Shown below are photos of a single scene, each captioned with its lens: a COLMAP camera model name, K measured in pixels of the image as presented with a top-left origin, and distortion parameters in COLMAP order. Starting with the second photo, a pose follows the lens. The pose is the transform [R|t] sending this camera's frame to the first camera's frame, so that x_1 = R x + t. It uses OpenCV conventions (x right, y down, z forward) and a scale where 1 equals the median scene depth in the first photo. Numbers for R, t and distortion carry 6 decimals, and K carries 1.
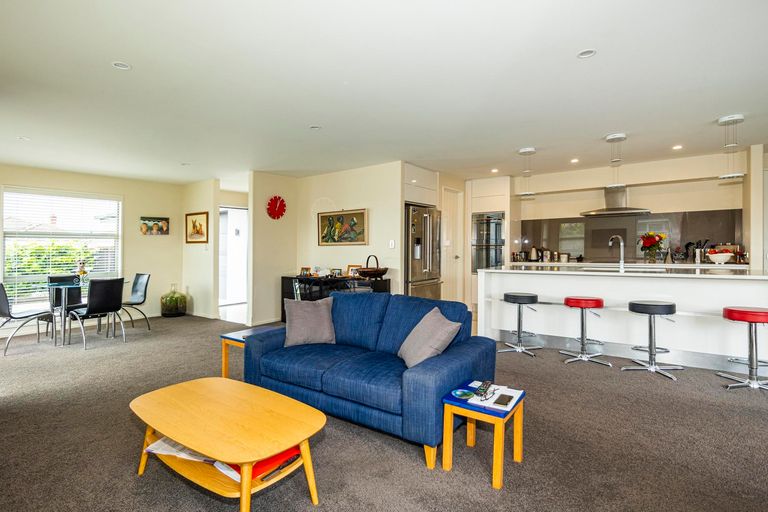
lens RADIAL K [[382.3, 0, 384.0], [0, 382.3, 256.0], [0, 0, 1]] dist [0.001607, 0.000514]
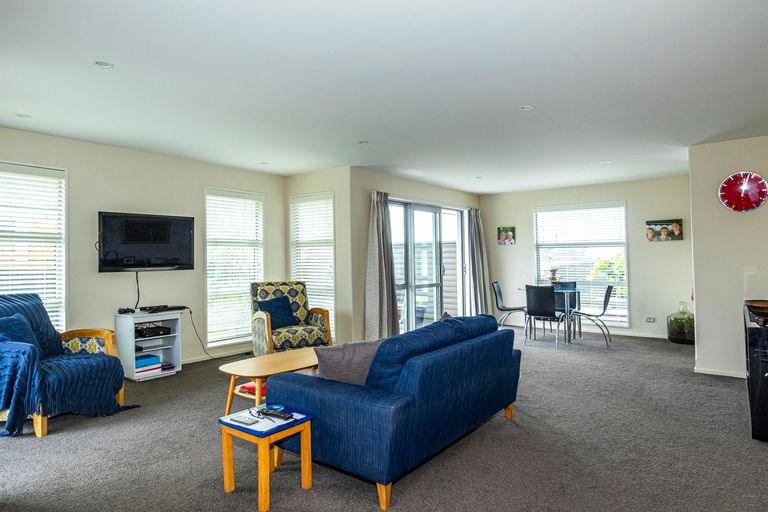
lens RADIAL K [[468.0, 0, 384.0], [0, 468.0, 256.0], [0, 0, 1]] dist [-0.001135, 0.000184]
pose [[0.012971, 0.001346, -0.999915, 0.431635], [-0.016241, 0.999867, 0.001135, -0.013612], [0.999784, 0.016225, 0.012991, 0.380208]]
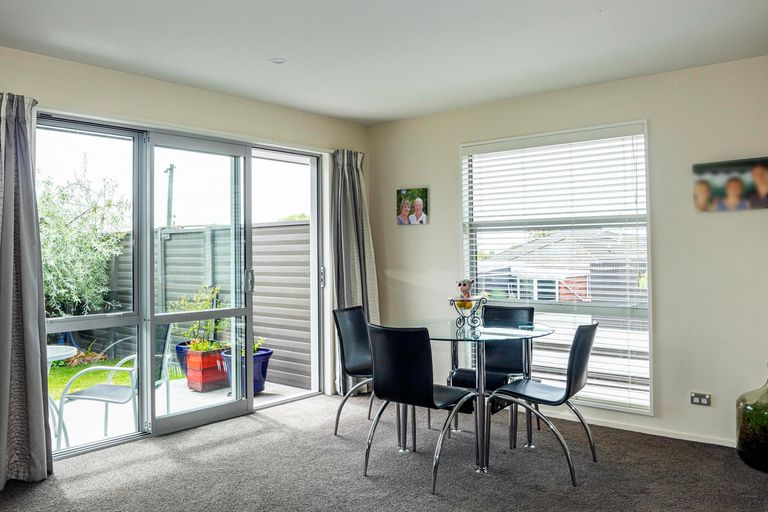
lens RADIAL K [[604.0, 0, 384.0], [0, 604.0, 256.0], [0, 0, 1]] dist [-0.040571, -0.007306]
pose [[-0.025114, 0.015150, -0.999570, -0.044597], [-0.008491, 0.999846, 0.015367, -0.019845], [0.999649, 0.008873, -0.024981, 0.708432]]
